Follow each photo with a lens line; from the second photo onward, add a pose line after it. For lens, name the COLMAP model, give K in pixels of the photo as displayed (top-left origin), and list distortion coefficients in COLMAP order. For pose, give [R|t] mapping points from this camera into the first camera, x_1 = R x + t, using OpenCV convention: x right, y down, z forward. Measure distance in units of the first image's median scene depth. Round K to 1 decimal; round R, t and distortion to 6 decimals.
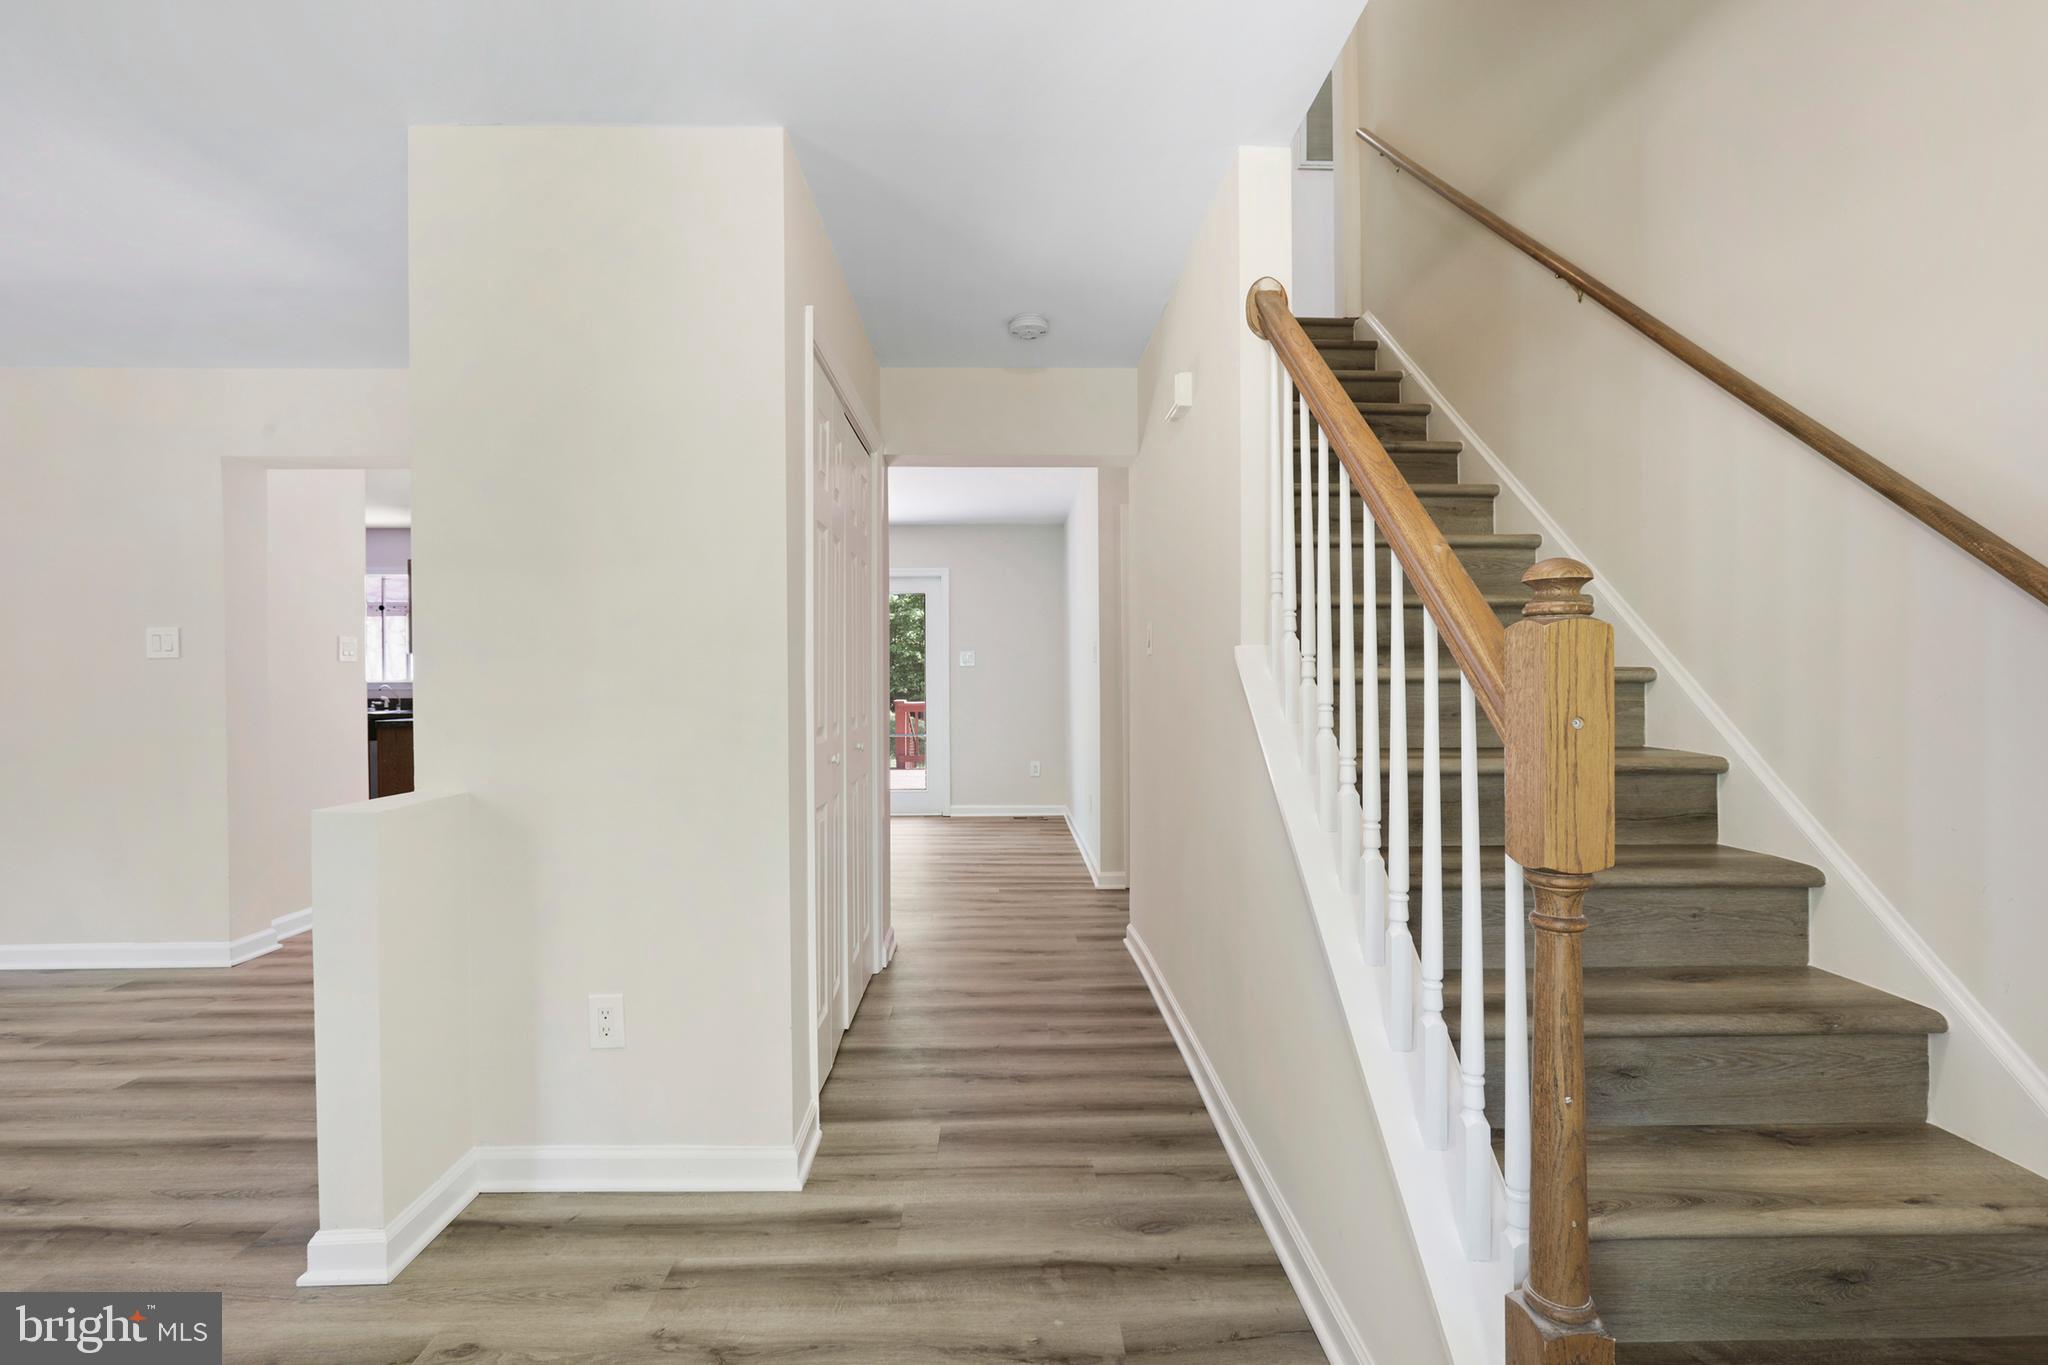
lens RADIAL K [[907.9, 0, 1024.0], [0, 907.9, 682.5], [0, 0, 1]] dist [-0.013556, 0.000745]
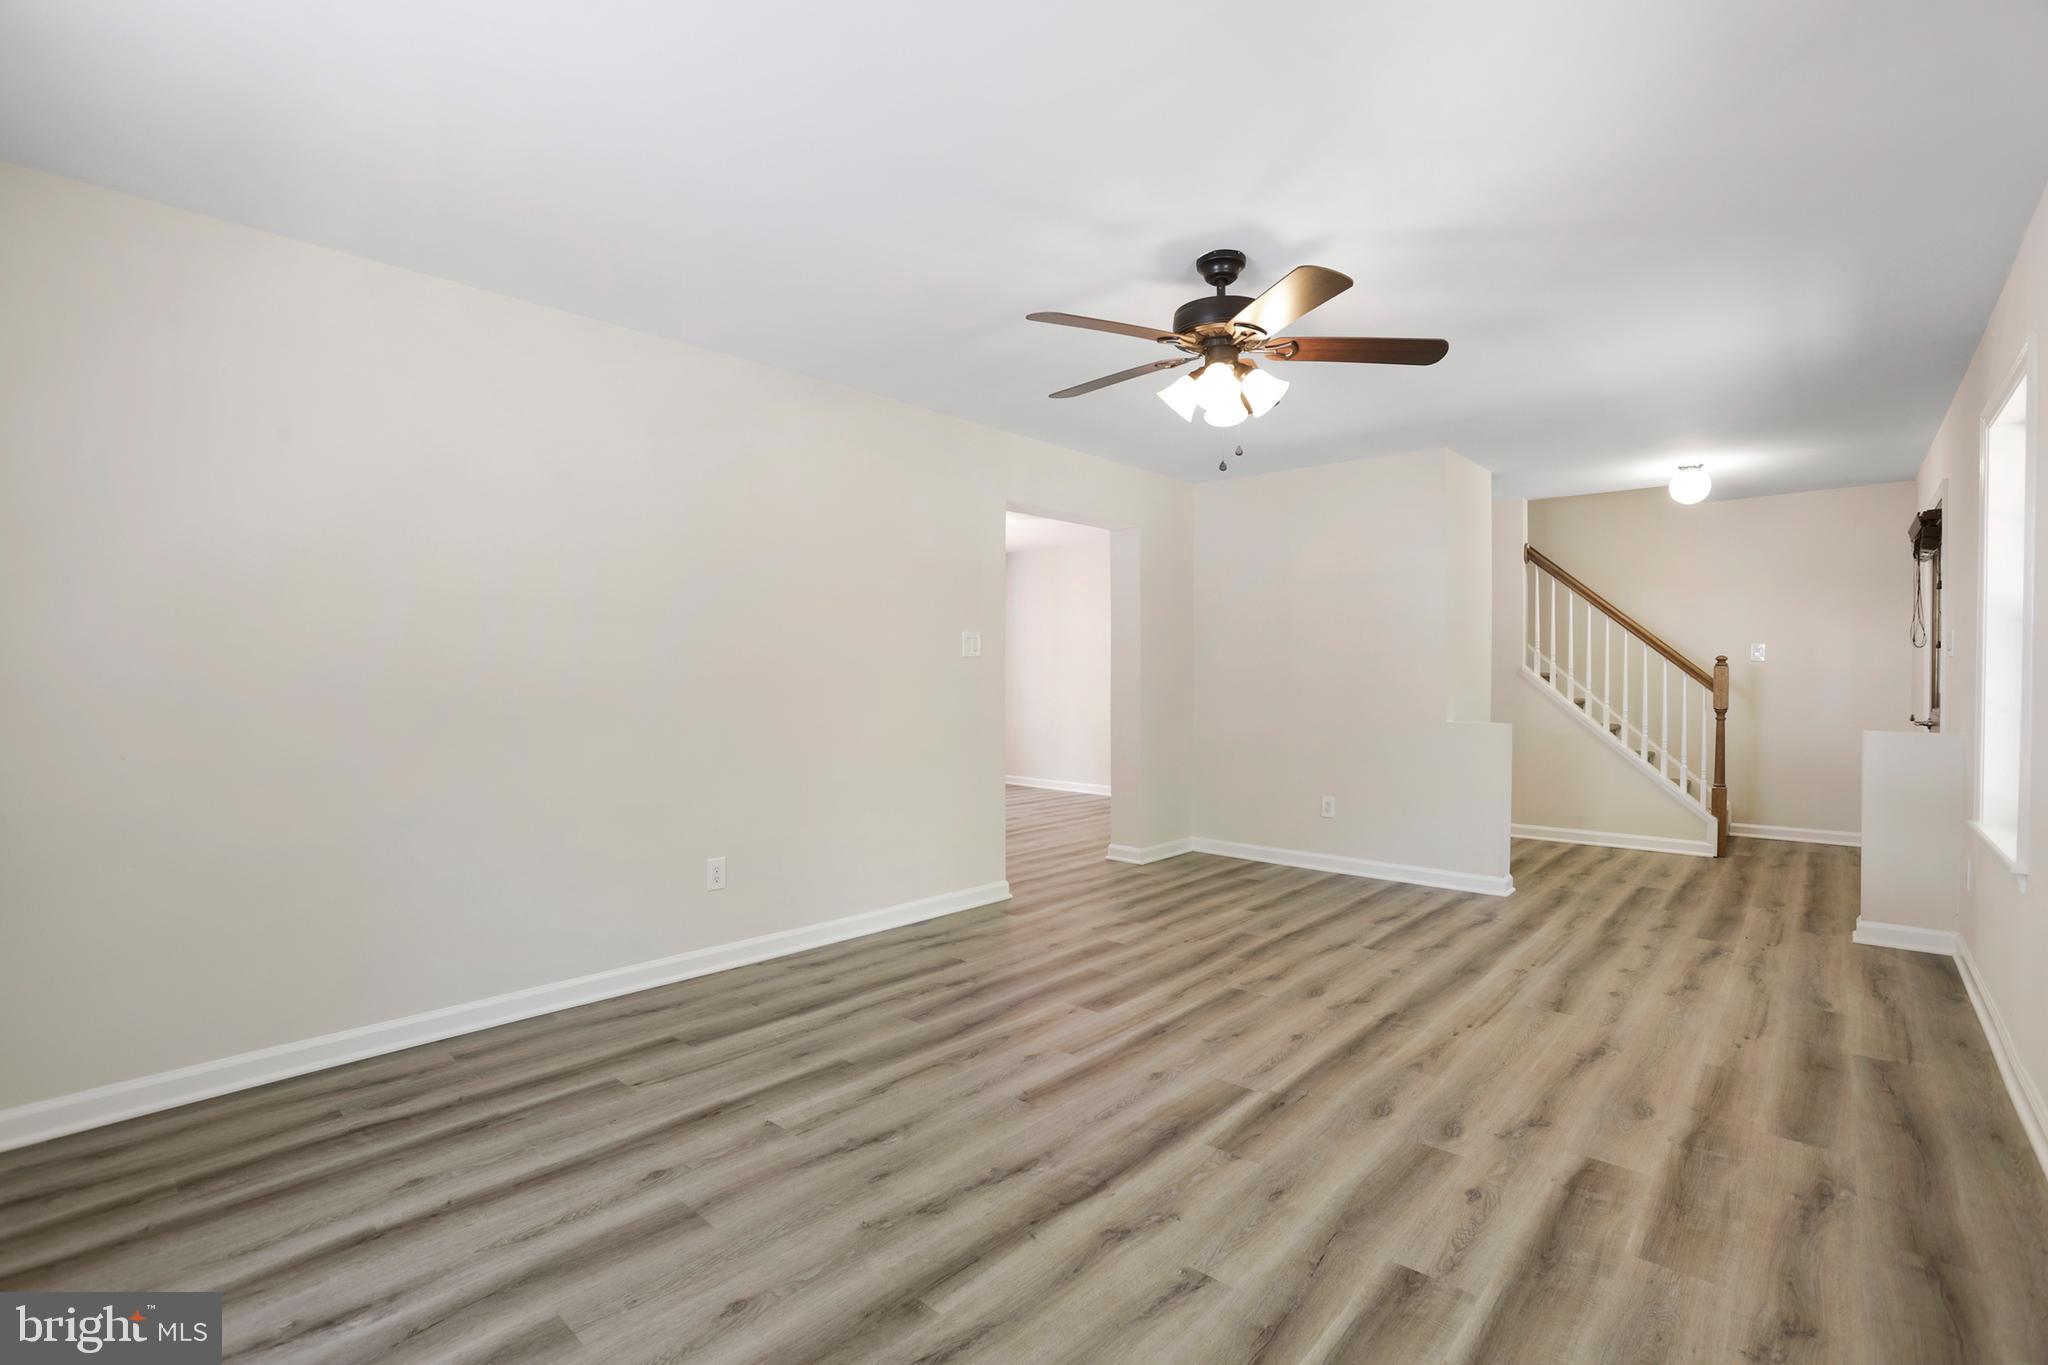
lens RADIAL K [[921.2, 0, 1031.4], [0, 921.2, 684.8], [0, 0, 1]] dist [-0.074161, 0.026111]
pose [[0.681222, -0.002388, 0.732073, -2.136598], [-0.000751, 0.999992, 0.003961, 0.007177], [-0.732076, -0.003248, 0.681215, 0.096906]]
